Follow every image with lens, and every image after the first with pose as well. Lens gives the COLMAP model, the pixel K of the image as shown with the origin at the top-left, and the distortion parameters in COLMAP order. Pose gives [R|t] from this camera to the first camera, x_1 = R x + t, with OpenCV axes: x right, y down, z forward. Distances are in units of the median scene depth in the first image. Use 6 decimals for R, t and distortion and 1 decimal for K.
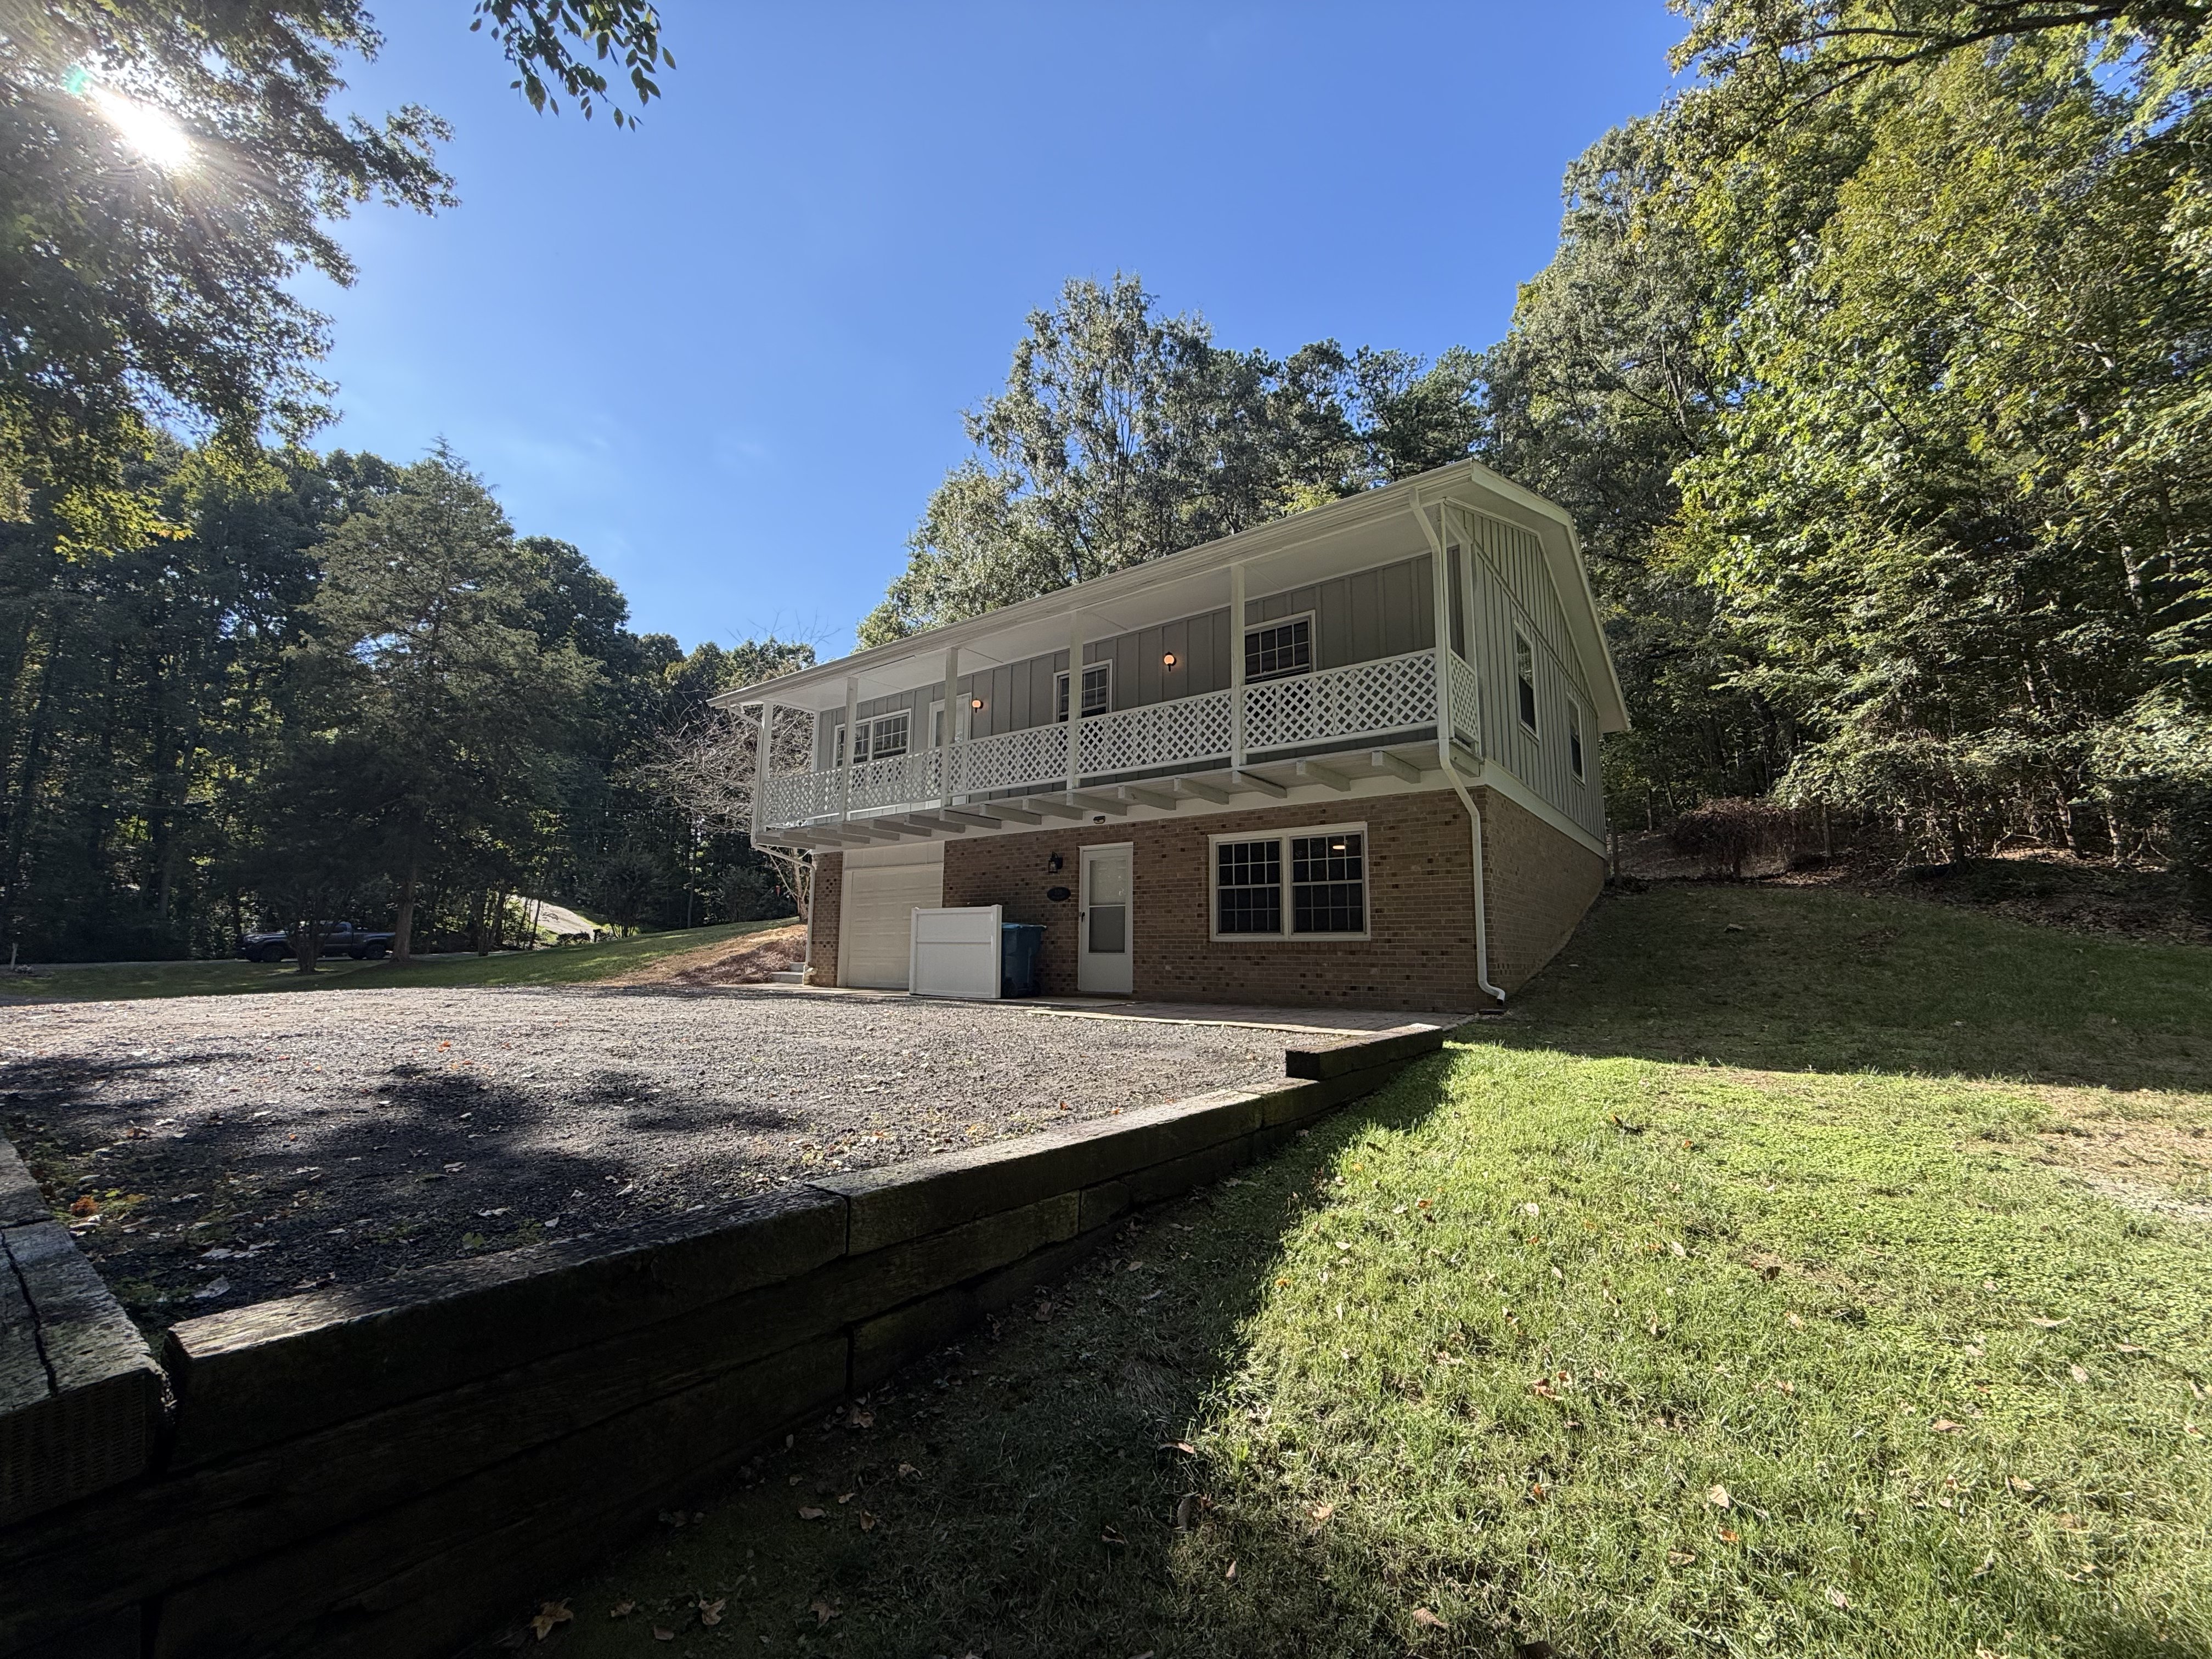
lens RADIAL K [[877.0, 0, 1105.4], [0, 877.0, 828.0], [0, 0, 1]] dist [0.000038, 0.000000]
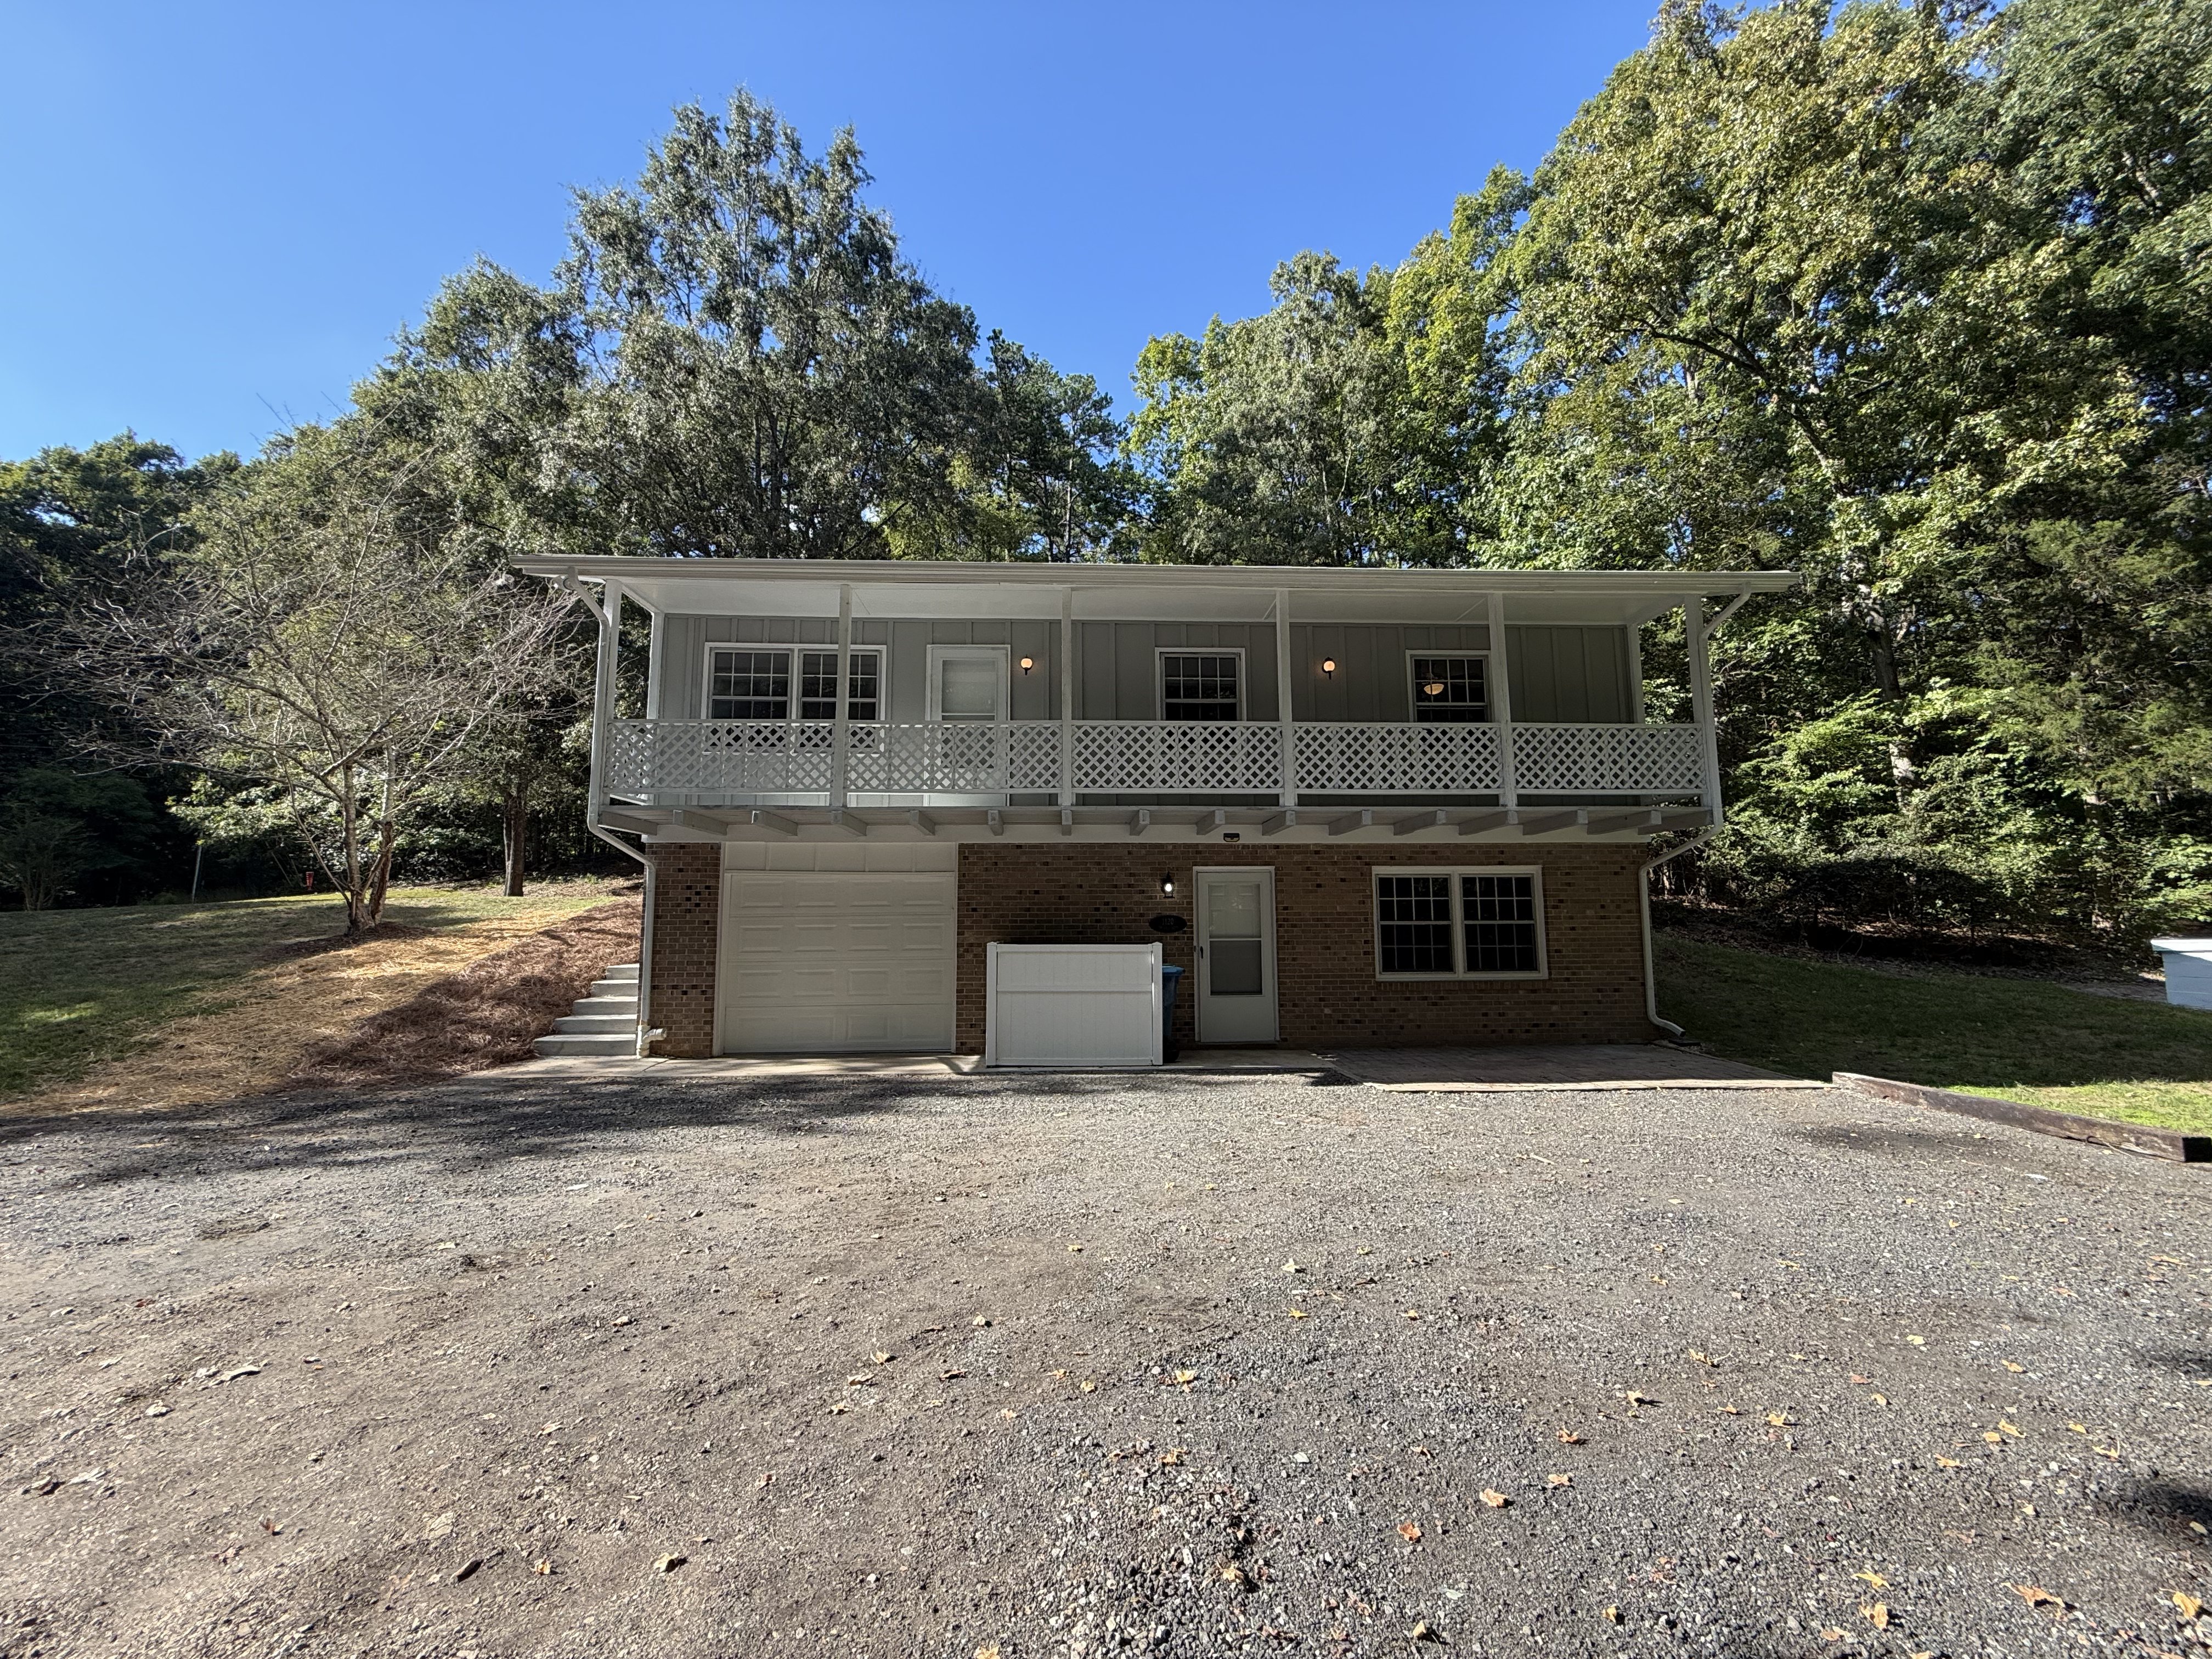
lens RADIAL K [[877.0, 0, 1105.1], [0, 877.0, 835.3], [0, 0, 1]] dist [0.000038, 0.000000]
pose [[0.767672, 0.058612, 0.638157, -0.703799], [-0.081009, 0.996696, 0.005906, -0.006949], [-0.635703, -0.056230, 0.769883, 0.471314]]
